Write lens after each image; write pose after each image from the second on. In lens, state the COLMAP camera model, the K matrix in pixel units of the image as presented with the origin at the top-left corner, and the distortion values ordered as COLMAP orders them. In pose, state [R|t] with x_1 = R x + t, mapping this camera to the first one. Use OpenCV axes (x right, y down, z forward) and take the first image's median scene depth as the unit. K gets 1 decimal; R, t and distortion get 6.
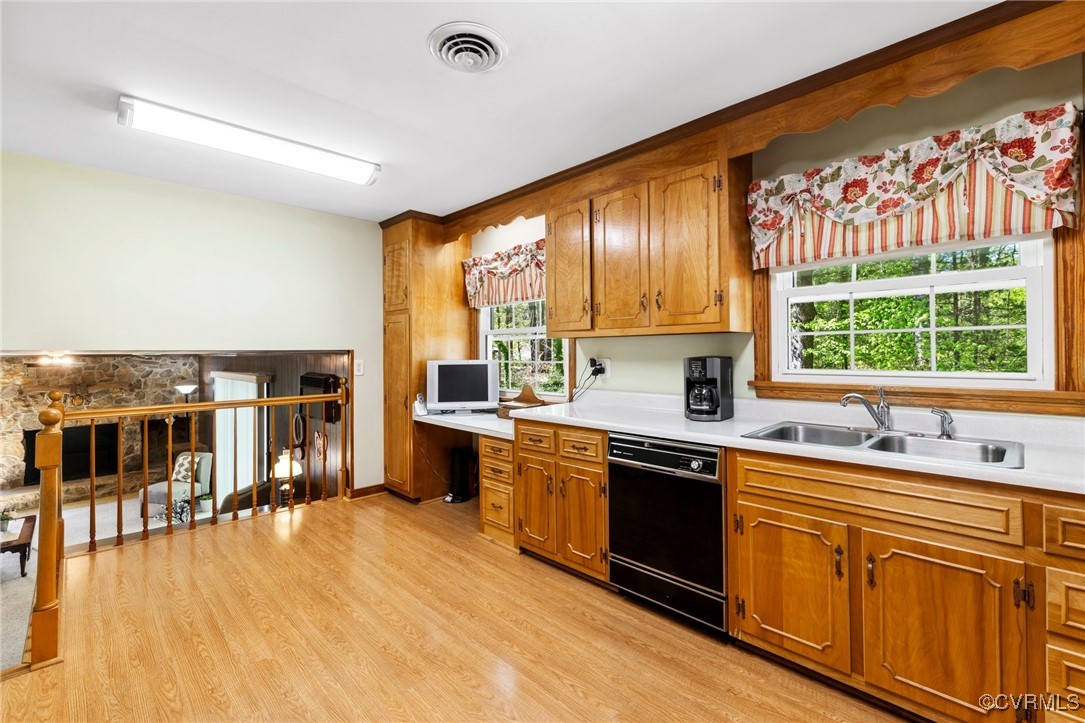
lens RADIAL K [[479.6, 0, 529.0], [0, 479.6, 350.5], [0, 0, 1]] dist [-0.003899, 0.001502]
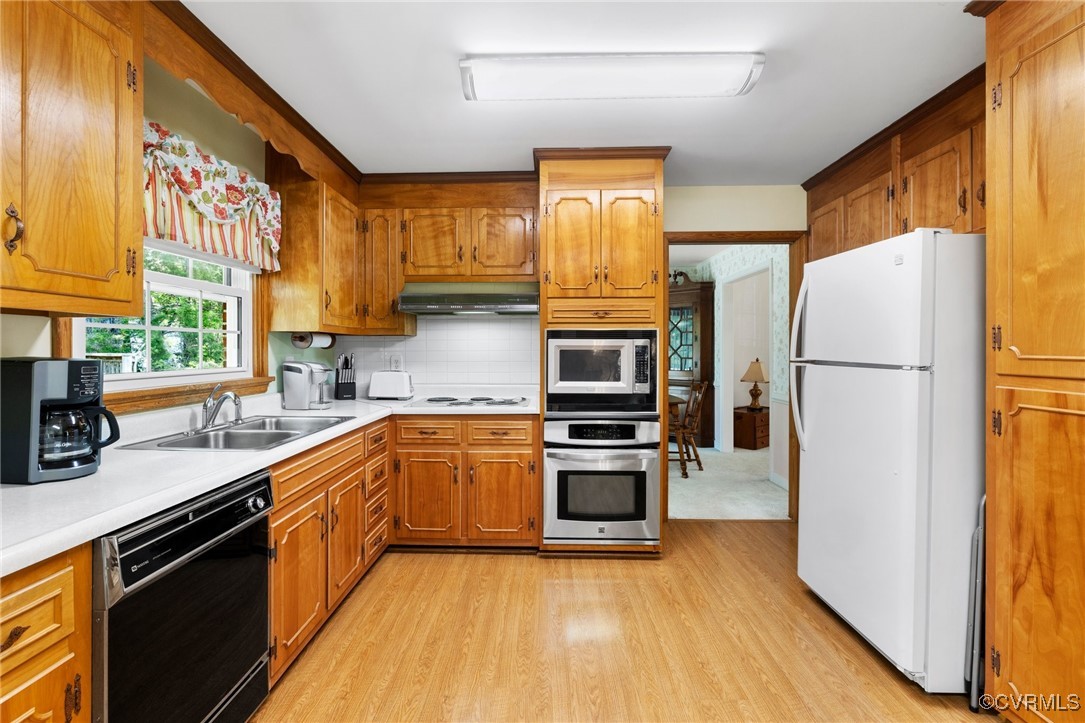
lens RADIAL K [[479.6, 0, 536.6], [0, 479.6, 352.0], [0, 0, 1]] dist [-0.003899, 0.001502]
pose [[-0.711318, 0.002526, 0.702865, -0.411969], [0.000035, 0.999994, -0.003559, 0.008392], [-0.702870, -0.002507, -0.711314, 1.070710]]
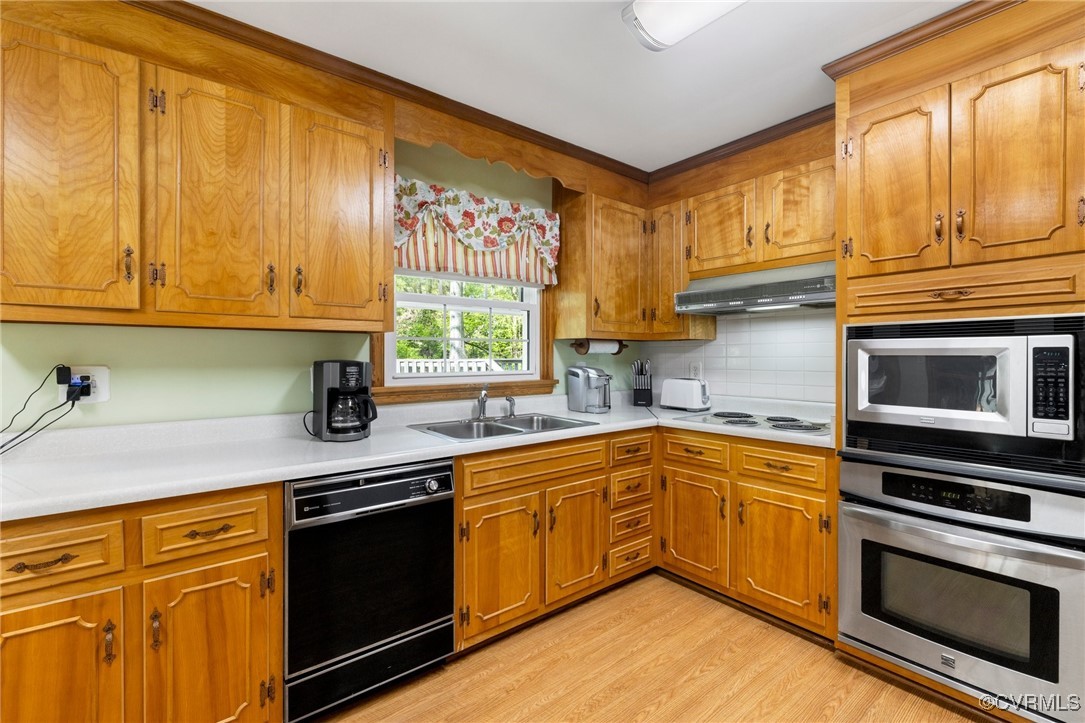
lens RADIAL K [[479.6, 0, 538.3], [0, 479.6, 359.0], [0, 0, 1]] dist [-0.003899, 0.001502]
pose [[0.085790, -0.000465, 0.996313, -0.437278], [-0.006705, 0.999977, 0.001044, 0.007131], [-0.996291, -0.006769, 0.085785, 0.645212]]
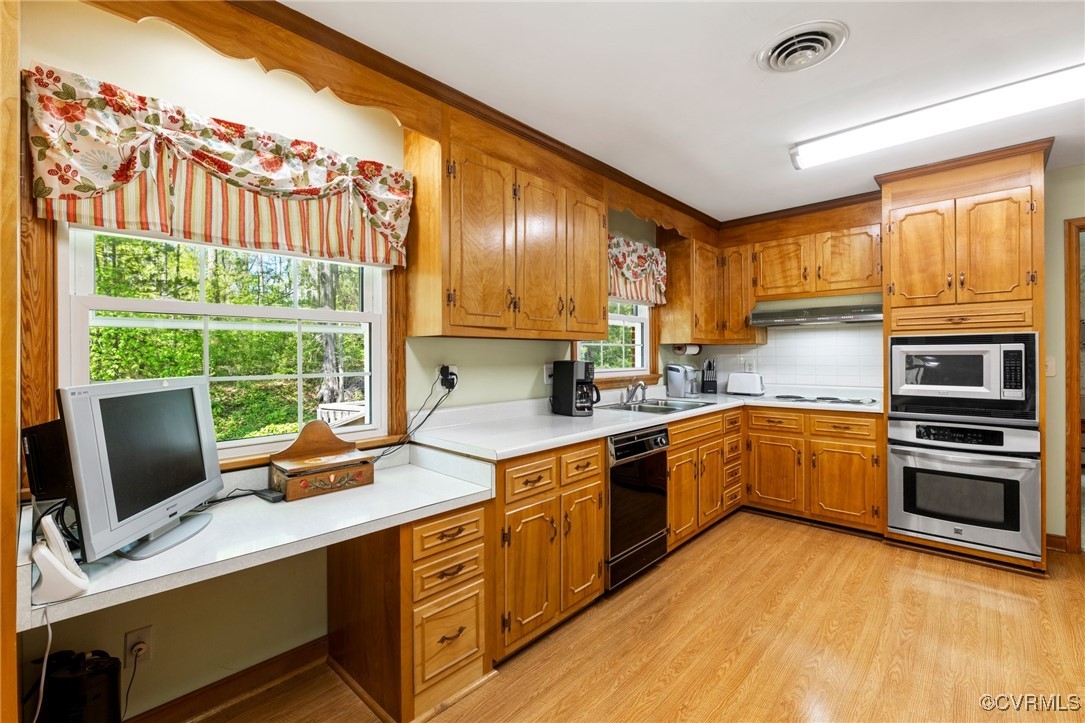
lens RADIAL K [[479.6, 0, 532.0], [0, 479.6, 355.8], [0, 0, 1]] dist [-0.003899, 0.001502]
pose [[-0.061411, 0.006199, 0.998093, -0.841234], [0.000164, 0.999981, -0.006200, 0.008368], [-0.998113, -0.000217, -0.061411, 1.265172]]
